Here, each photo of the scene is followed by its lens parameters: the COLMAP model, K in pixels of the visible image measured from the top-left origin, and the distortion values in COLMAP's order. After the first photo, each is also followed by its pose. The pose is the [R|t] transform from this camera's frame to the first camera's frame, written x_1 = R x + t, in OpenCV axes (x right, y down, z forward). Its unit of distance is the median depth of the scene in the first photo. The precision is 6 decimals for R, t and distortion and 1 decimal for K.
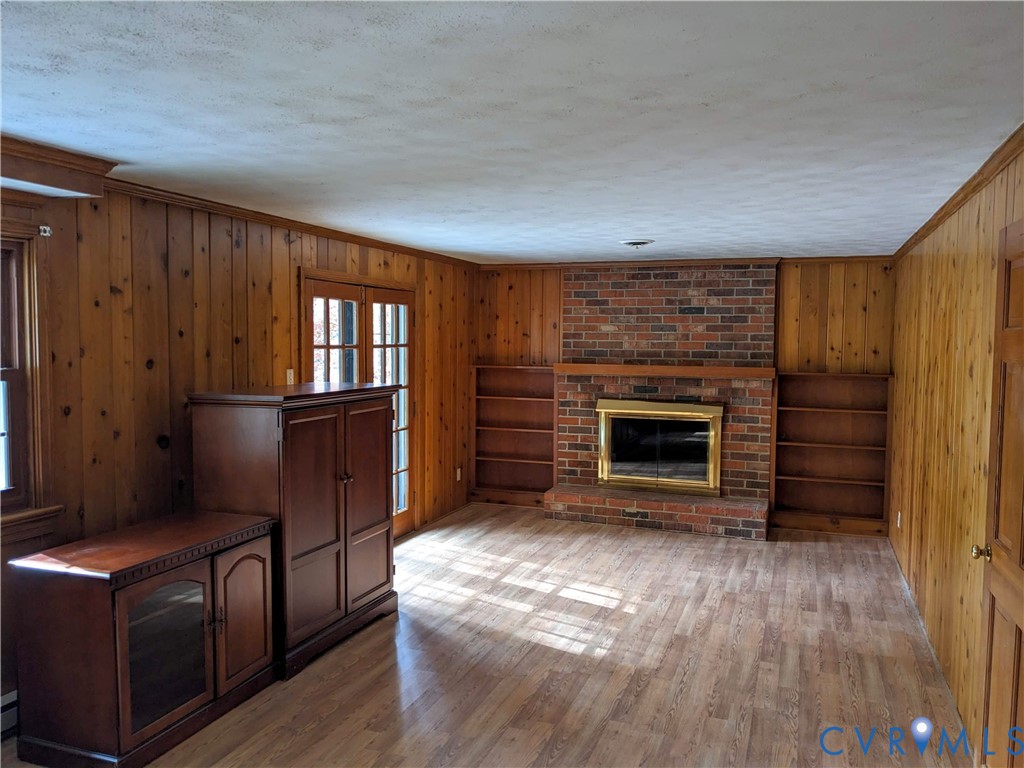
lens RADIAL K [[812.4, 0, 516.7], [0, 812.4, 381.6], [0, 0, 1]] dist [0.020207, -0.046624]
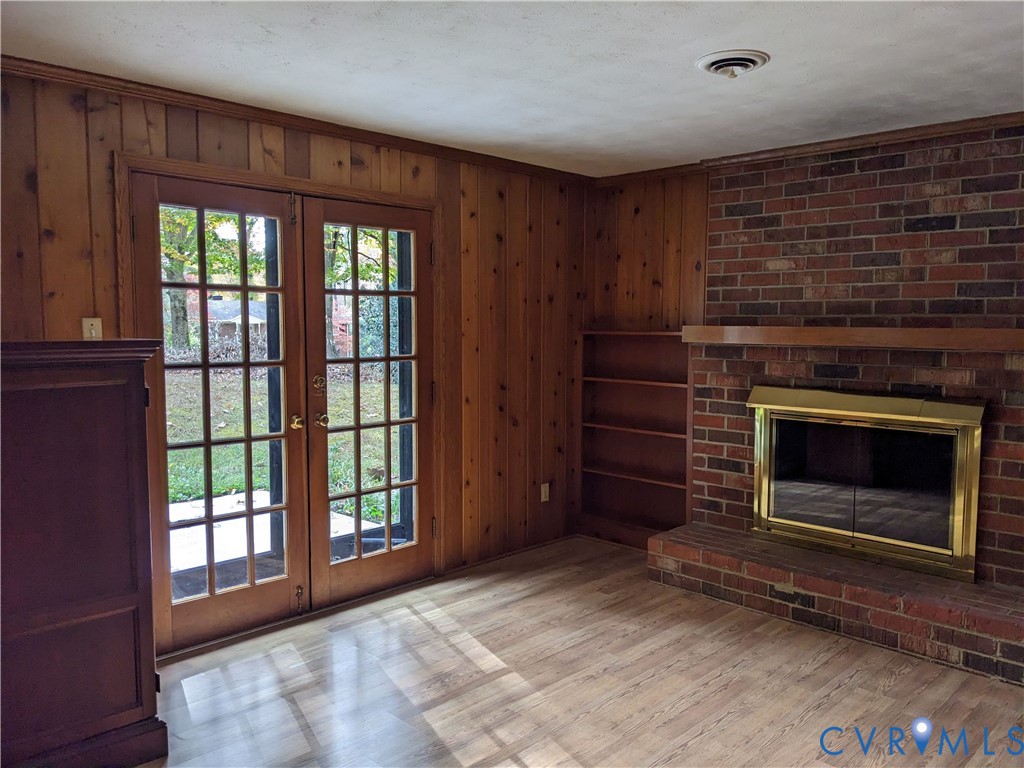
lens RADIAL K [[812.4, 0, 514.3], [0, 812.4, 380.3], [0, 0, 1]] dist [0.020207, -0.046624]
pose [[0.910068, 0.025994, -0.413644, 0.213823], [-0.019766, 0.999618, 0.019331, 0.010880], [0.413988, -0.009417, 0.910234, 0.453595]]
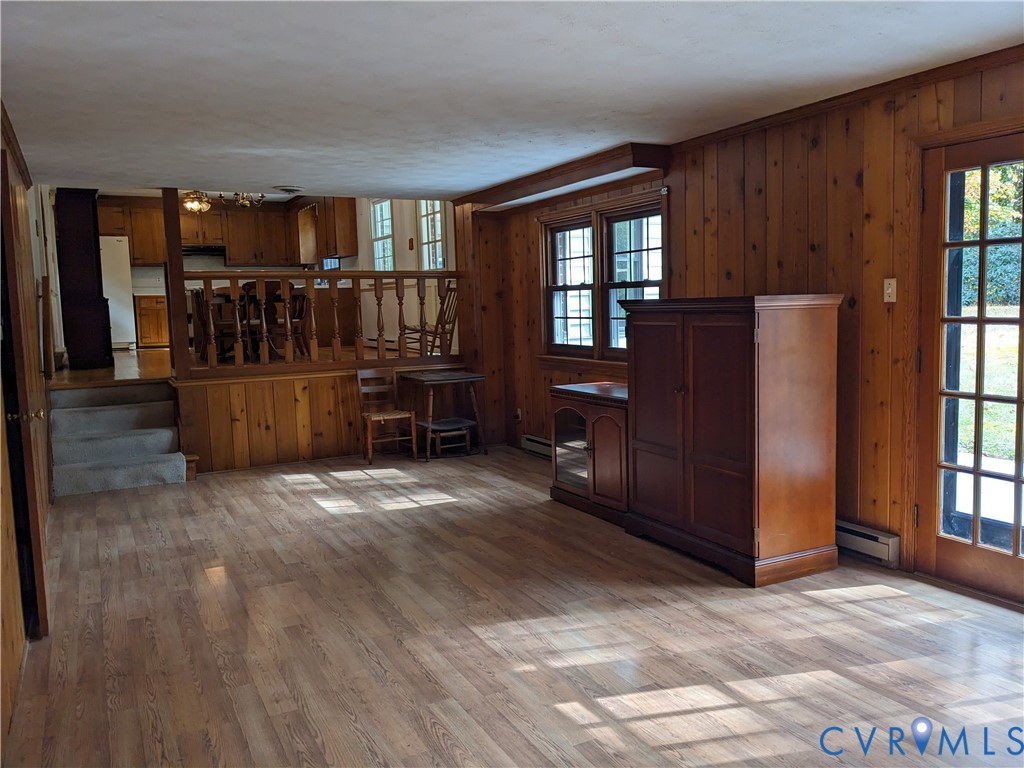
lens RADIAL K [[792.6, 0, 541.9], [0, 792.6, 386.3], [0, 0, 1]] dist [0.002491, -0.012982]
pose [[-0.656233, 0.087325, -0.749488, 0.406168], [-0.022848, 0.990526, 0.135414, -0.006691], [0.754212, 0.105987, -0.648020, 0.992453]]
